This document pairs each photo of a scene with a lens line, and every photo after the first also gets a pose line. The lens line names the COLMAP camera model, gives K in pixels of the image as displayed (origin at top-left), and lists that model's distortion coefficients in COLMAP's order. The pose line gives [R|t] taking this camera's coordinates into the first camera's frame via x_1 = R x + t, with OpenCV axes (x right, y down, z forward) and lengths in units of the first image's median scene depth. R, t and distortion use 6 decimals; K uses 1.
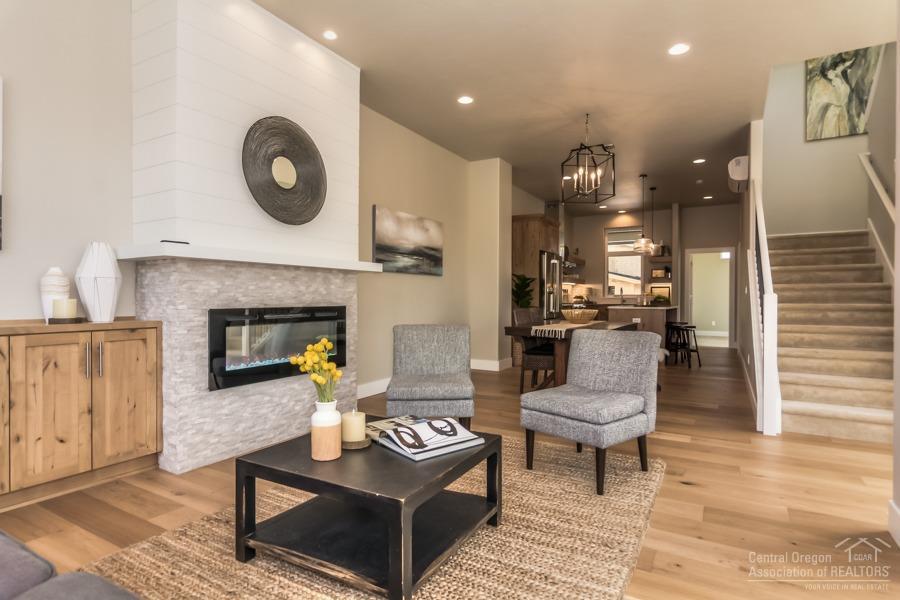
lens RADIAL K [[470.4, 0, 450.0], [0, 470.4, 300.0], [0, 0, 1]] dist [0.001653, 0.000818]
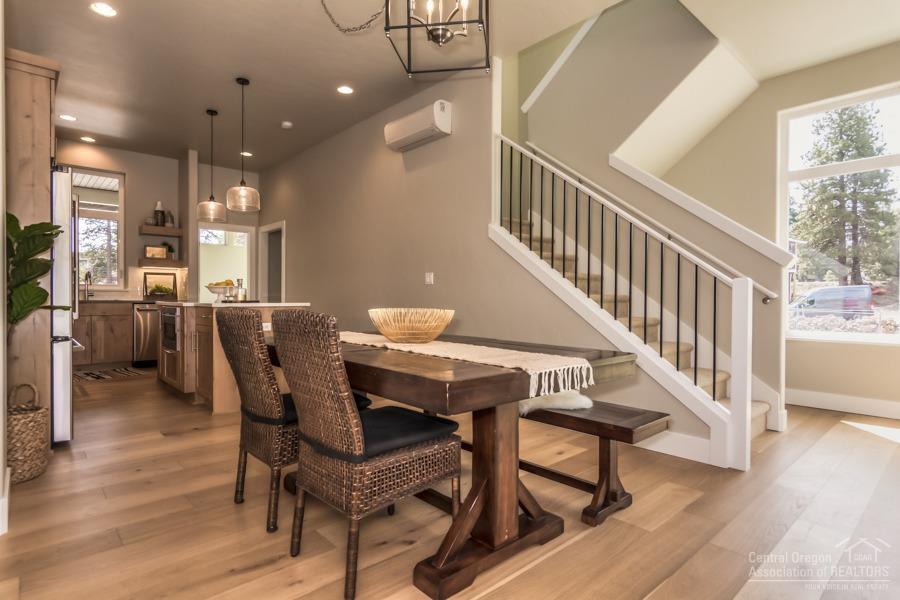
lens RADIAL K [[475.2, 0, 450.0], [0, 475.2, 300.0], [0, 0, 1]] dist [0.000441, -0.000251]
pose [[0.302505, -0.008018, 0.953114, -0.075716], [0.001230, 0.999967, 0.008022, 0.005659], [-0.953147, -0.001254, 0.302505, 0.555347]]
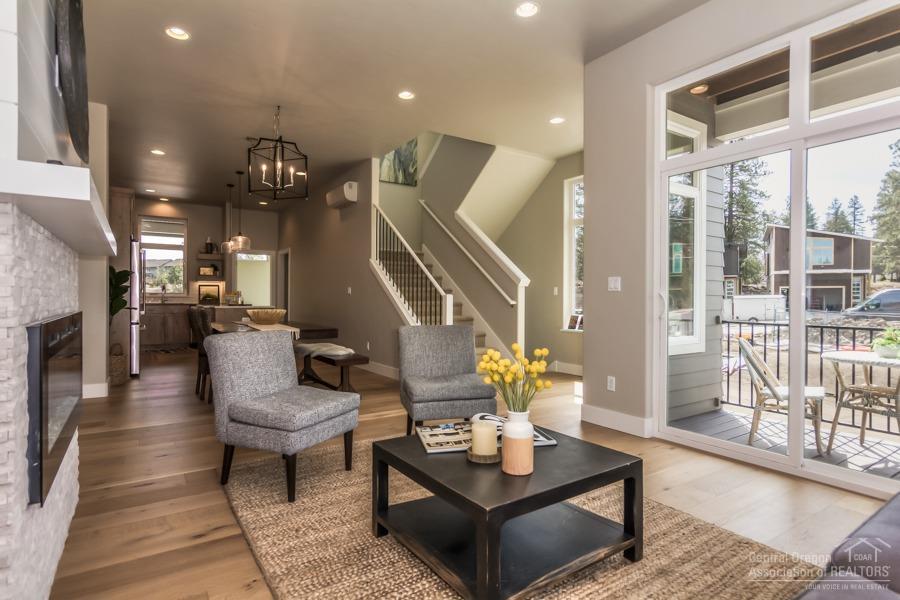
lens RADIAL K [[475.2, 0, 450.0], [0, 475.2, 300.0], [0, 0, 1]] dist [0.000441, -0.000251]
pose [[0.444559, -0.004267, 0.895739, -0.271928], [0.000873, 0.999990, 0.004330, -0.001864], [-0.895749, -0.001143, 0.444559, 0.164313]]
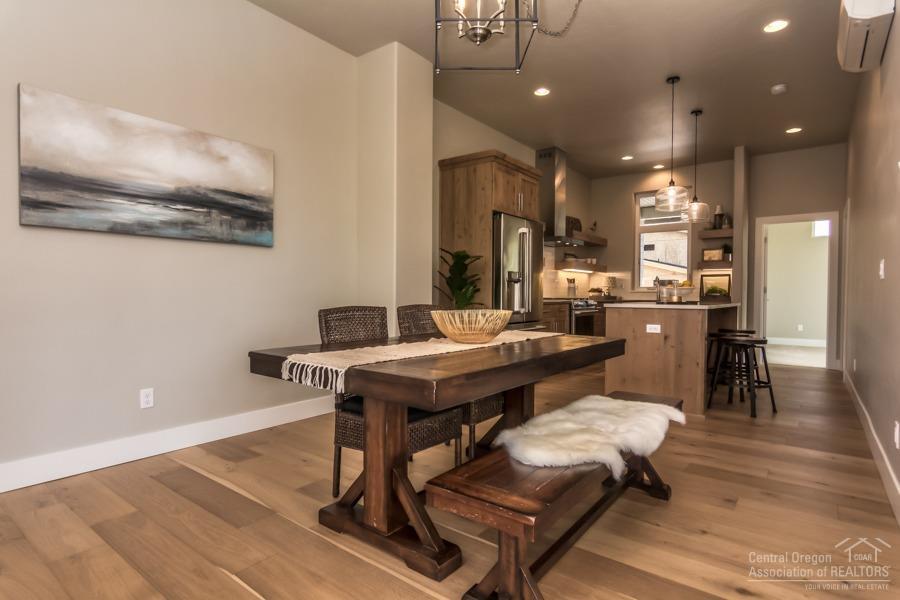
lens RADIAL K [[470.4, 0, 450.0], [0, 470.4, 300.0], [0, 0, 1]] dist [0.001653, 0.000818]
pose [[0.991693, 0.004022, -0.128565, 0.206824], [-0.002987, 0.999962, 0.008241, 0.005070], [0.128593, -0.007789, 0.991667, 0.373518]]
